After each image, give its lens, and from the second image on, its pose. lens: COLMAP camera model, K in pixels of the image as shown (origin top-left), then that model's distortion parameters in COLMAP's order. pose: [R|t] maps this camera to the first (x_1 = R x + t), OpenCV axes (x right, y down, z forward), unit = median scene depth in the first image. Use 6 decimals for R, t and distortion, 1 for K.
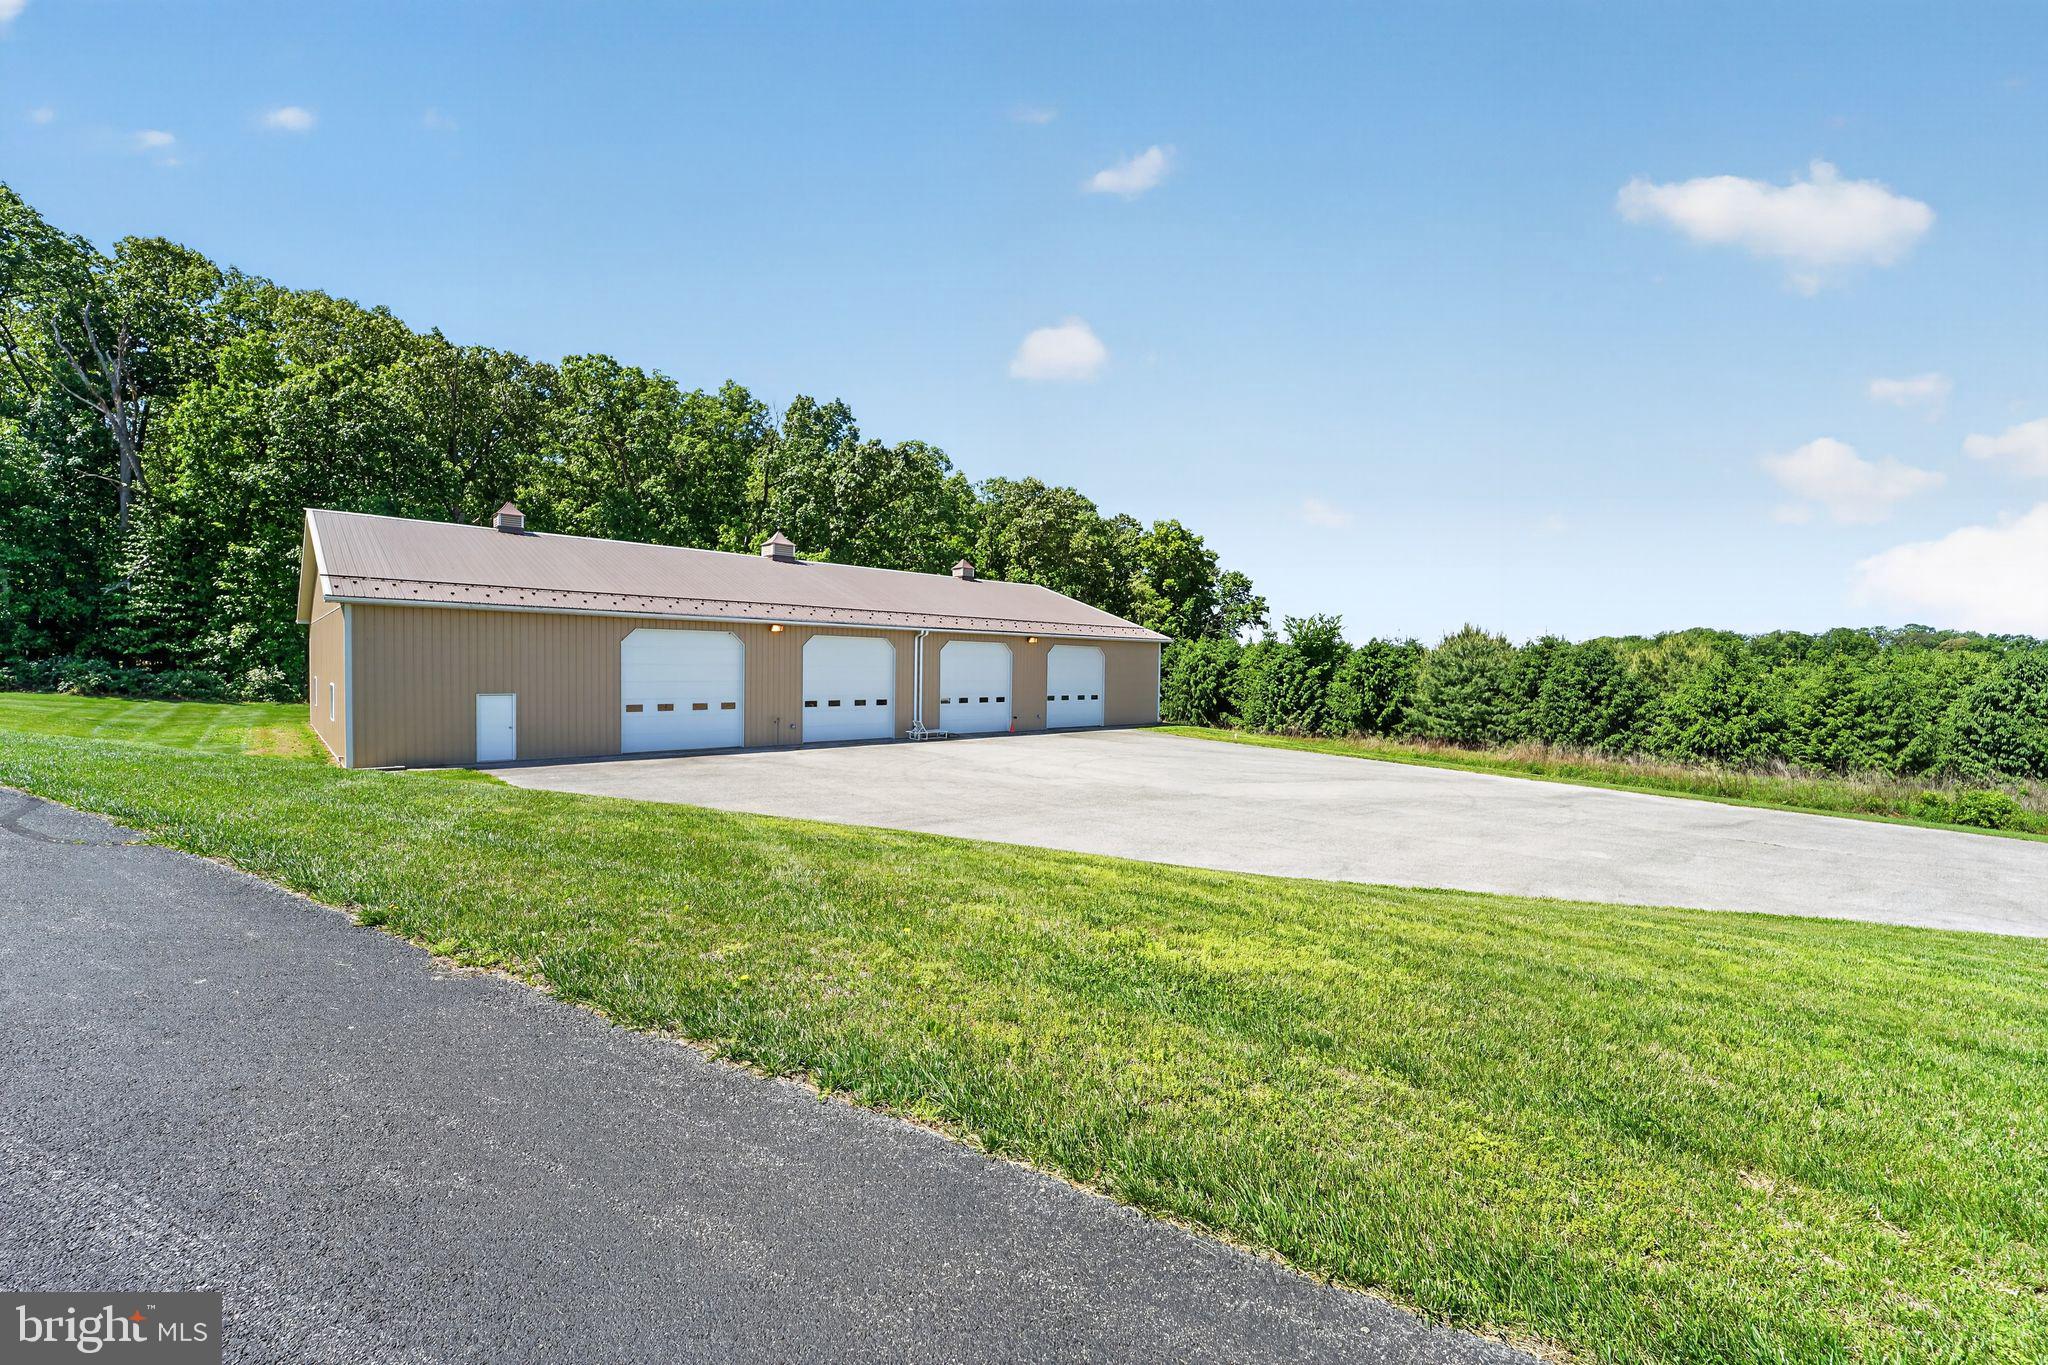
lens RADIAL K [[841.2, 0, 1026.1], [0, 841.2, 694.0], [0, 0, 1]] dist [-0.018475, 0.000178]
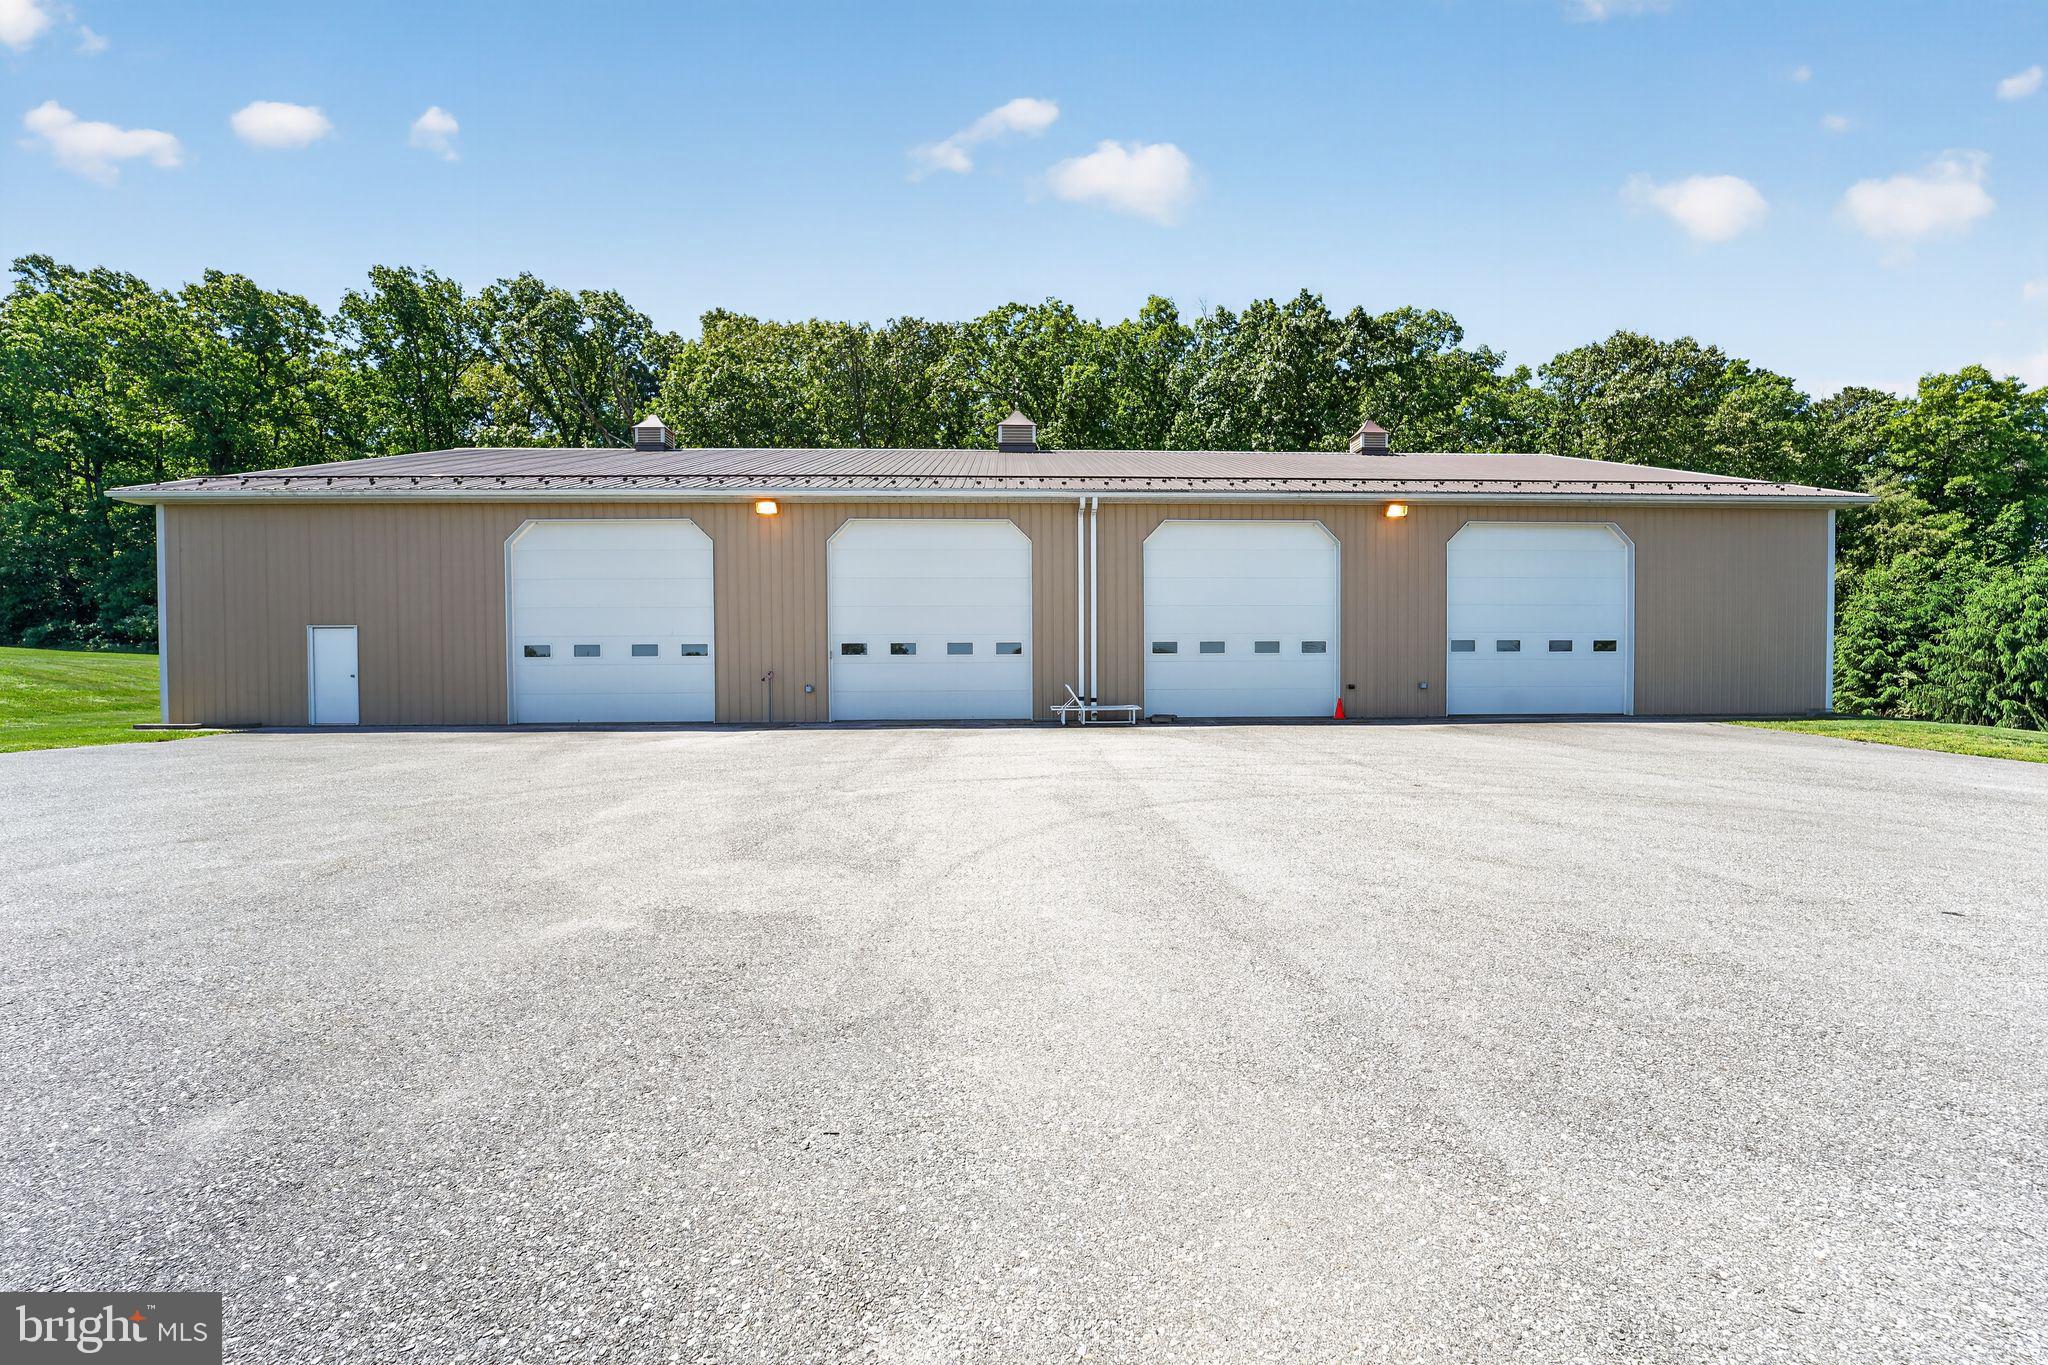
lens RADIAL K [[841.2, 0, 1004.3], [0, 841.2, 689.5], [0, 0, 1]] dist [-0.018475, 0.000178]
pose [[0.756791, 0.000671, -0.653656, 0.080217], [-0.006113, 0.999963, -0.006052, 0.019268], [0.653628, 0.008576, 0.756767, 0.310385]]
